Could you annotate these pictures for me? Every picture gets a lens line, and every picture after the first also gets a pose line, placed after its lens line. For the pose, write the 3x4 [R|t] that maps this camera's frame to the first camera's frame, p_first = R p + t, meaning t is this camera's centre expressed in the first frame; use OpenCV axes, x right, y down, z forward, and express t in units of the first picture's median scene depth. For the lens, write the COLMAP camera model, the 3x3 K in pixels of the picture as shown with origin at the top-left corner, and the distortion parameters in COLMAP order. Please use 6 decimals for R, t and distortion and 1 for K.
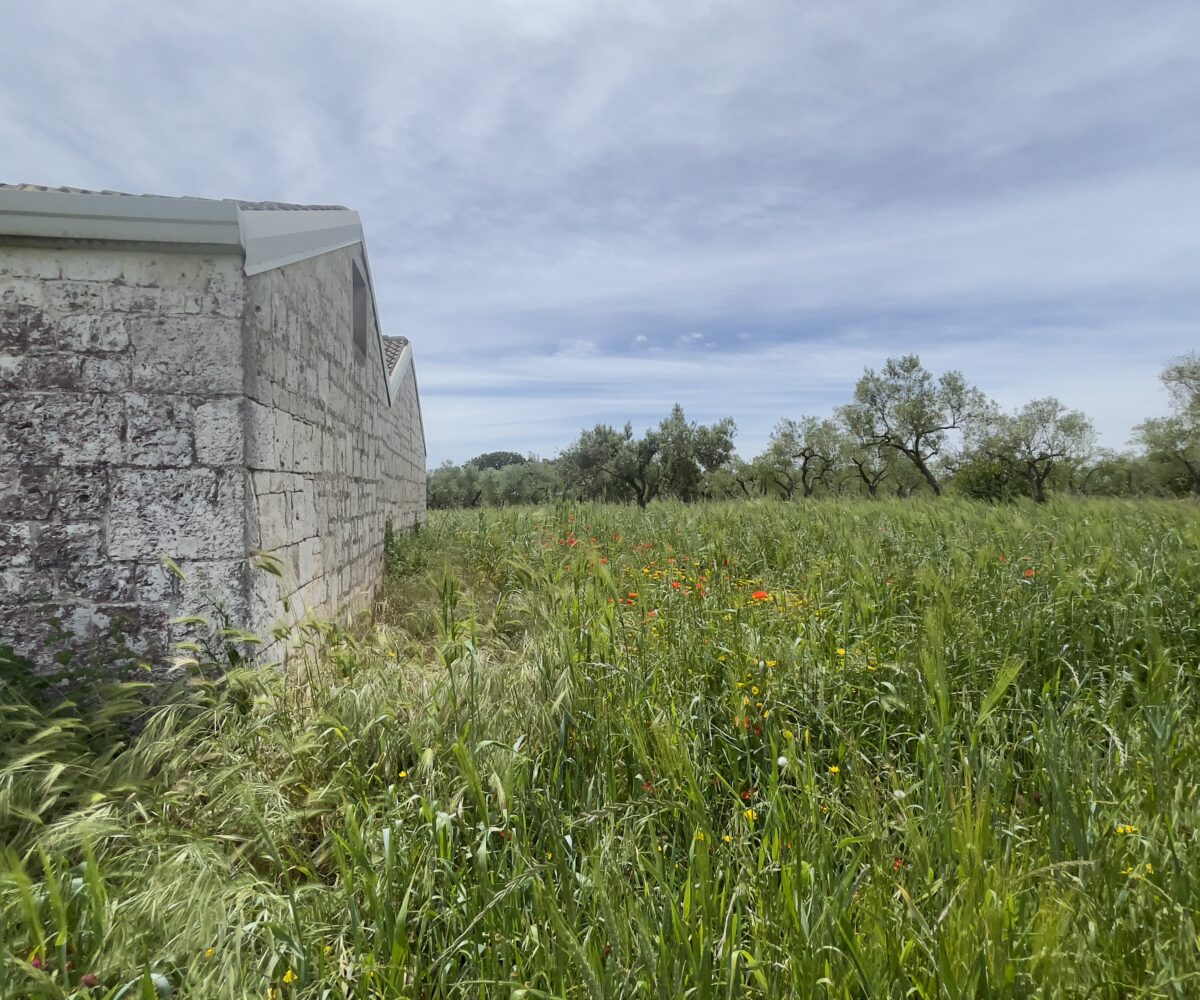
lens RADIAL K [[700.4, 0, 558.8], [0, 700.4, 507.7], [0, 0, 1]] dist [-0.006243, -0.005041]
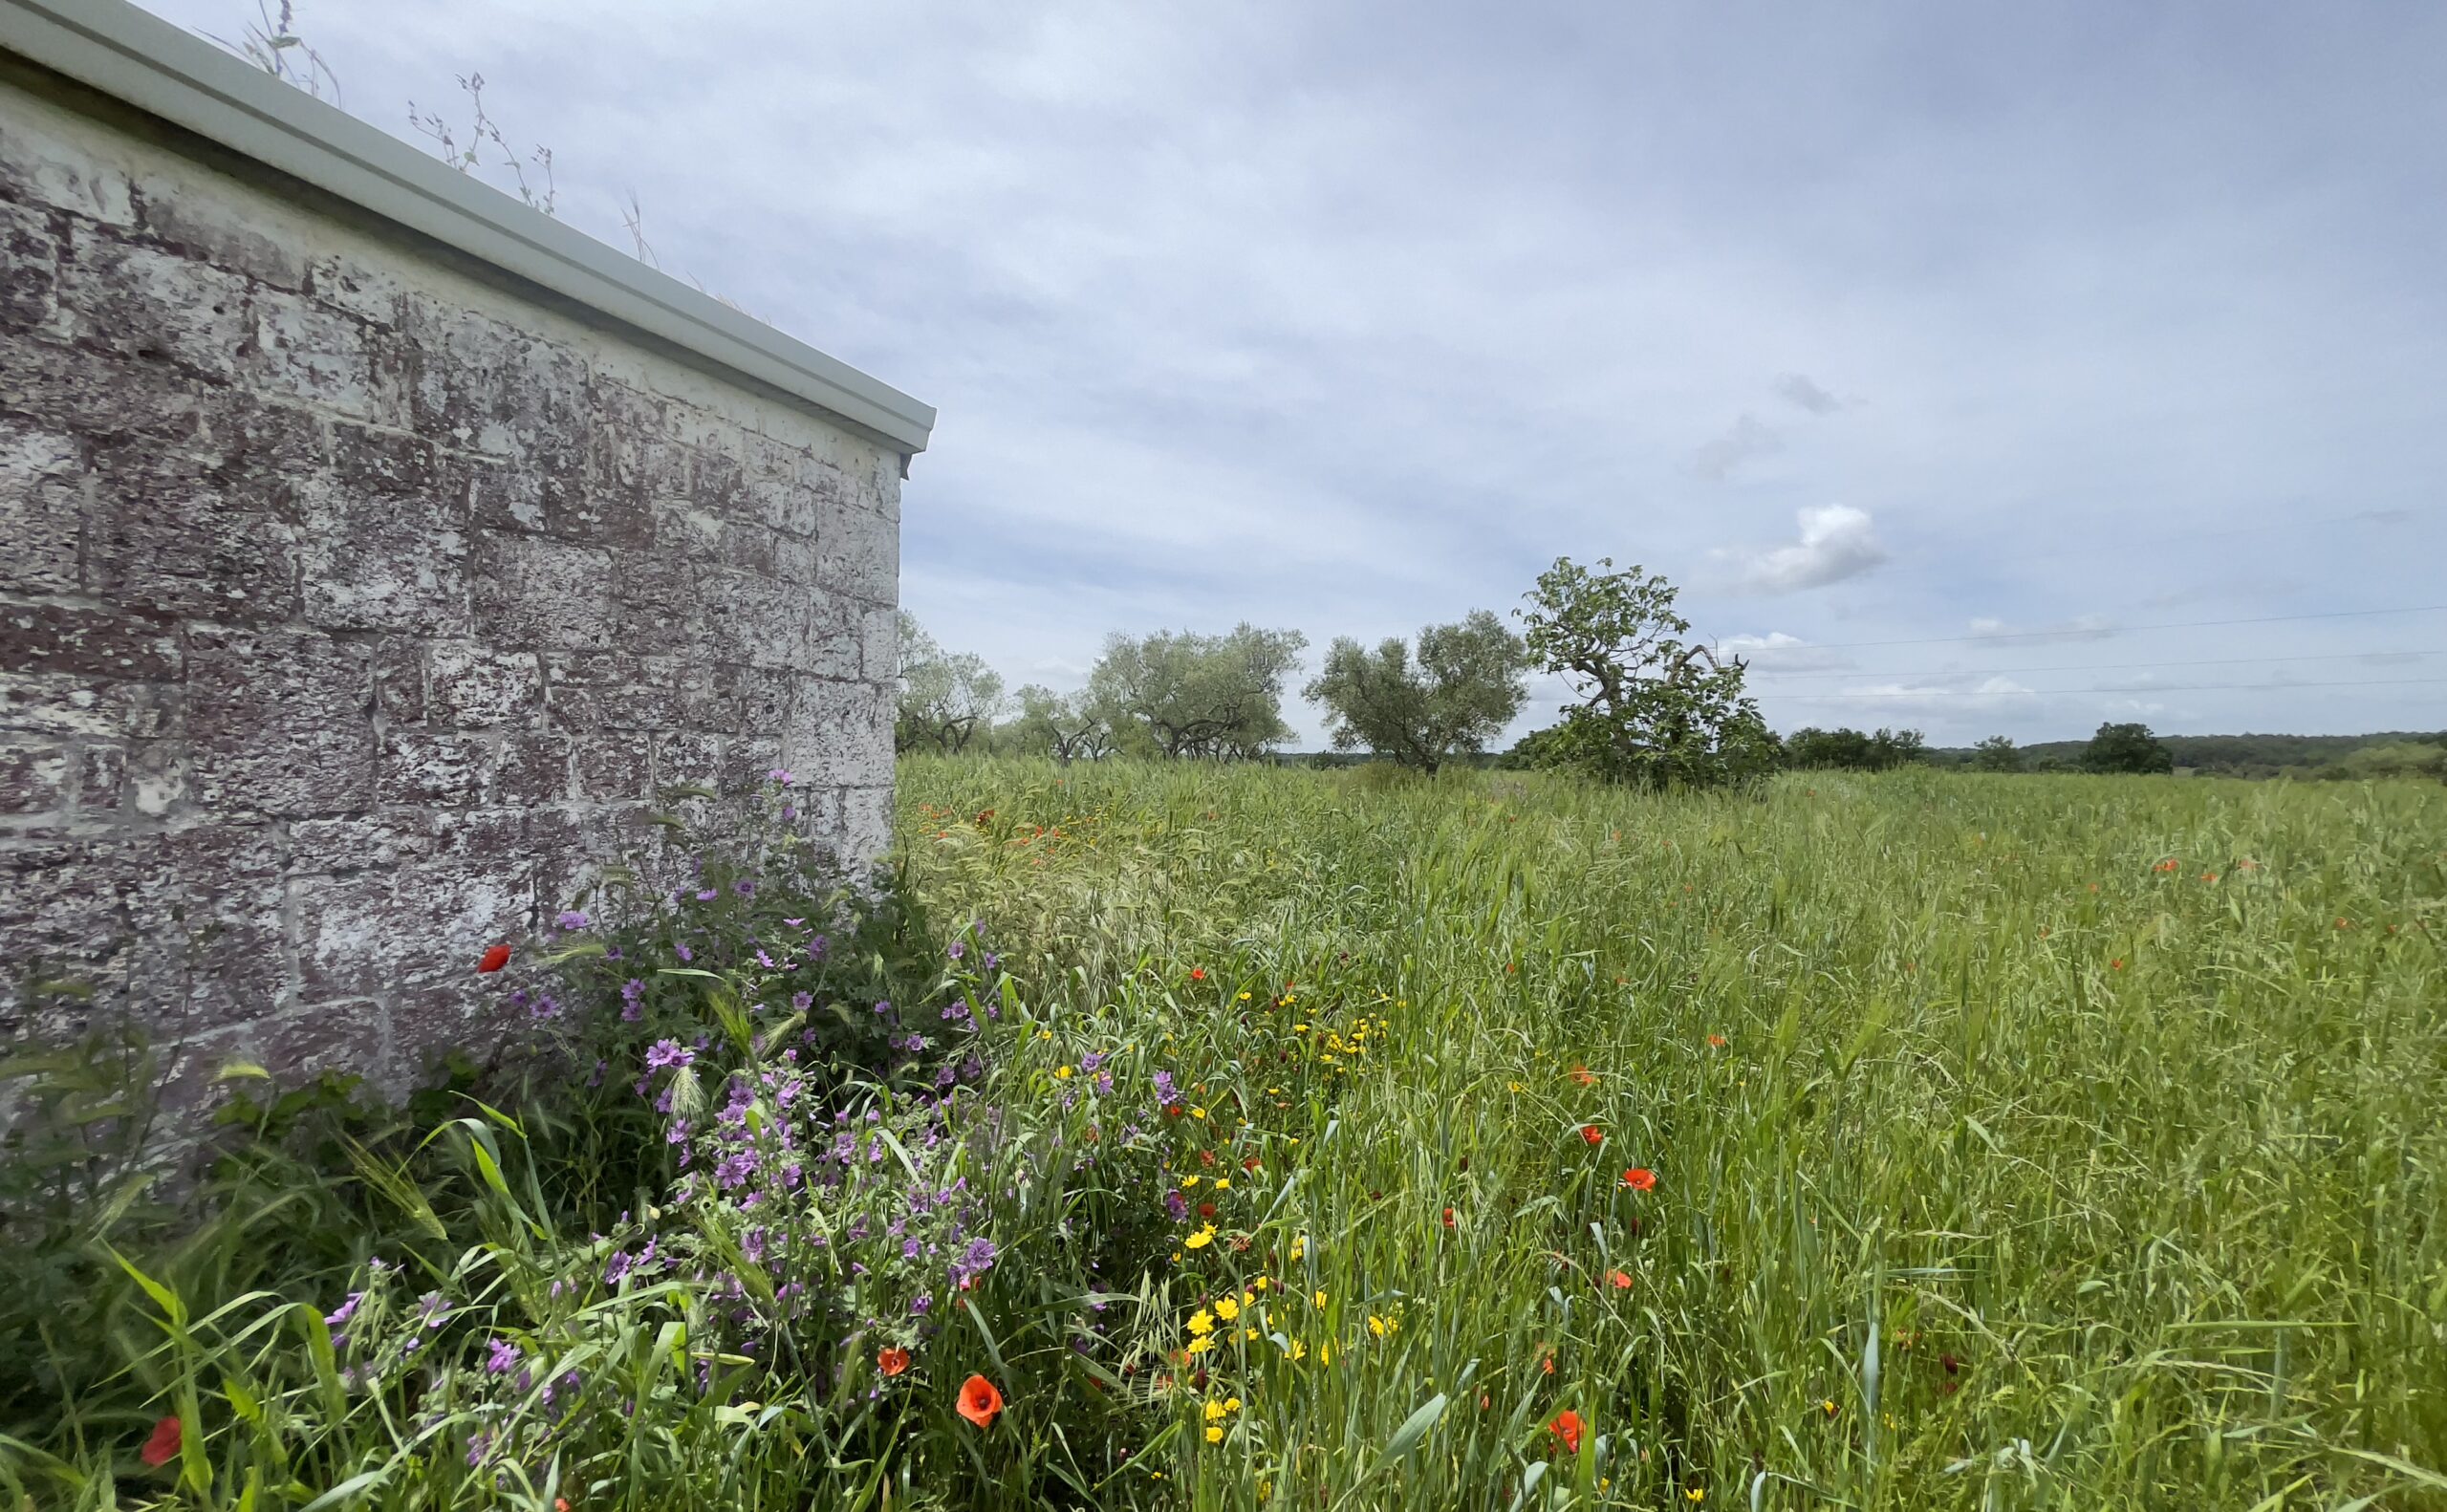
lens RADIAL K [[982.4, 0, 1198.0], [0, 982.4, 753.8], [0, 0, 1]] dist [-0.007860, 0.001399]
pose [[0.573819, 0.030648, 0.818408, -1.305210], [-0.013445, 0.999517, -0.028003, 0.062516], [-0.818872, 0.005065, 0.573954, -0.055404]]
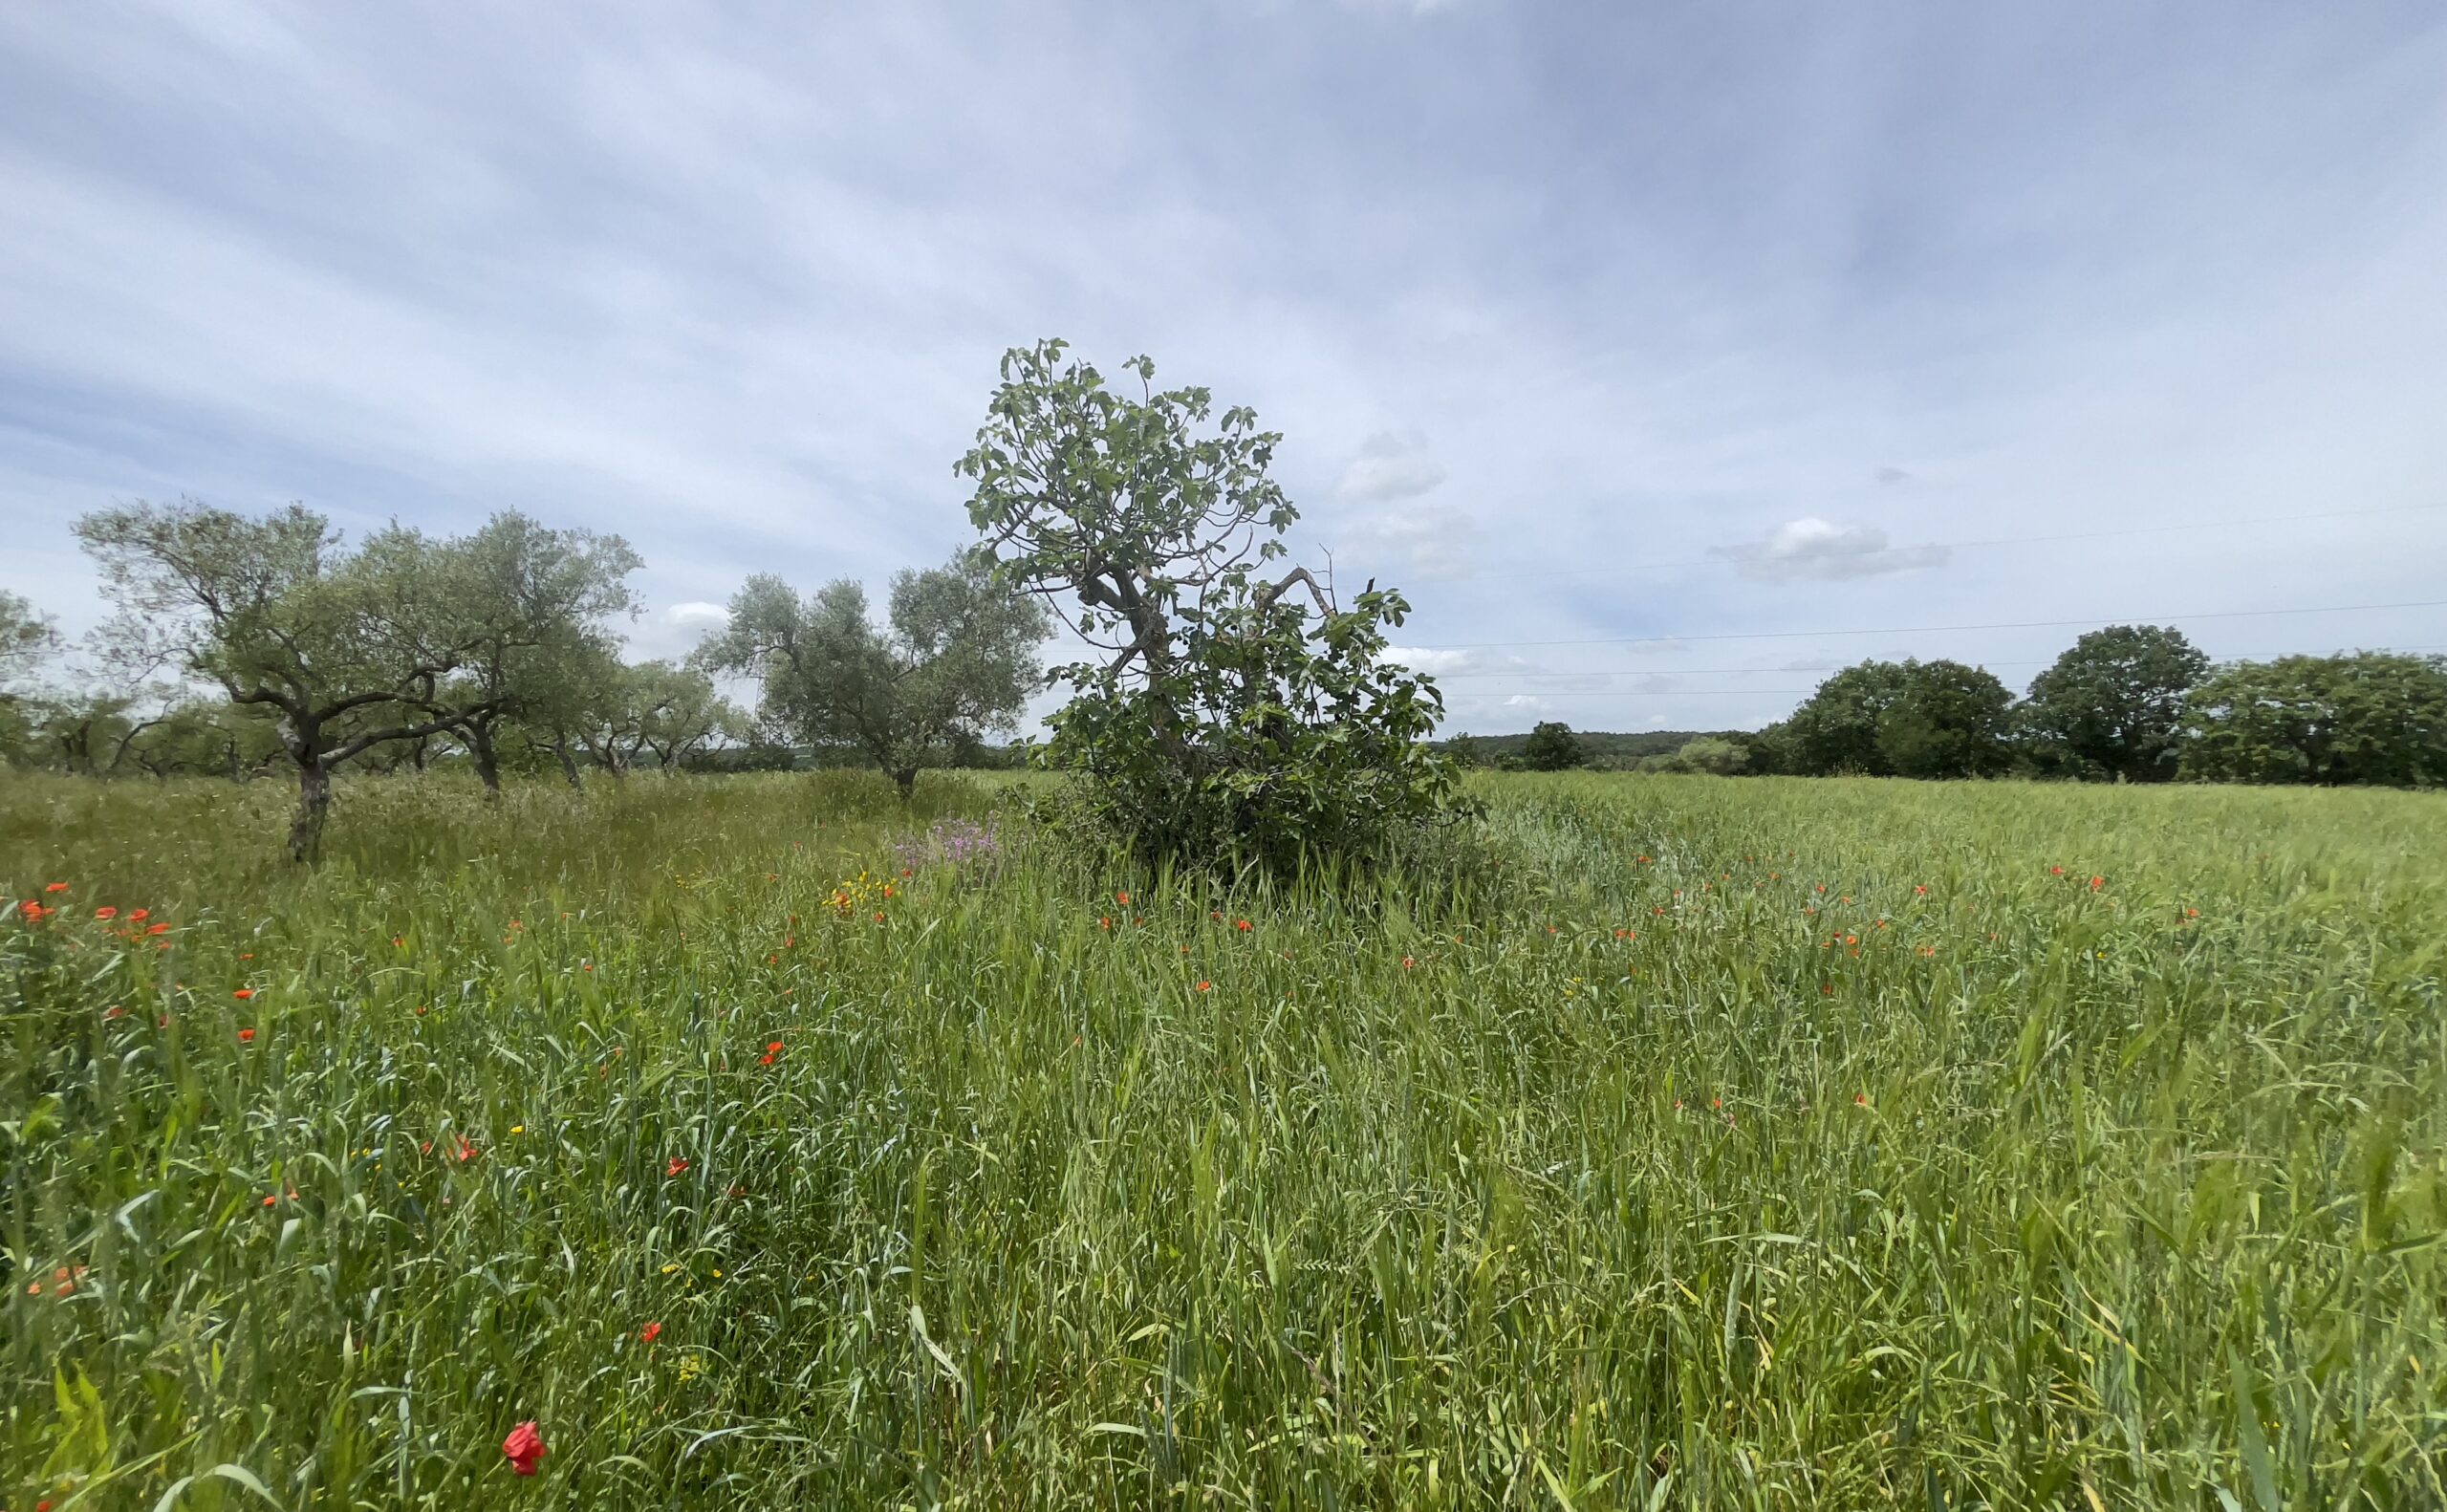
lens RADIAL K [[982.4, 0, 1228.6], [0, 982.4, 760.9], [0, 0, 1]] dist [-0.007860, 0.001399]
pose [[0.130076, 0.015804, 0.991378, 1.141168], [0.003073, 0.999862, -0.016343, -0.064378], [-0.991499, 0.005173, 0.130009, 0.483296]]
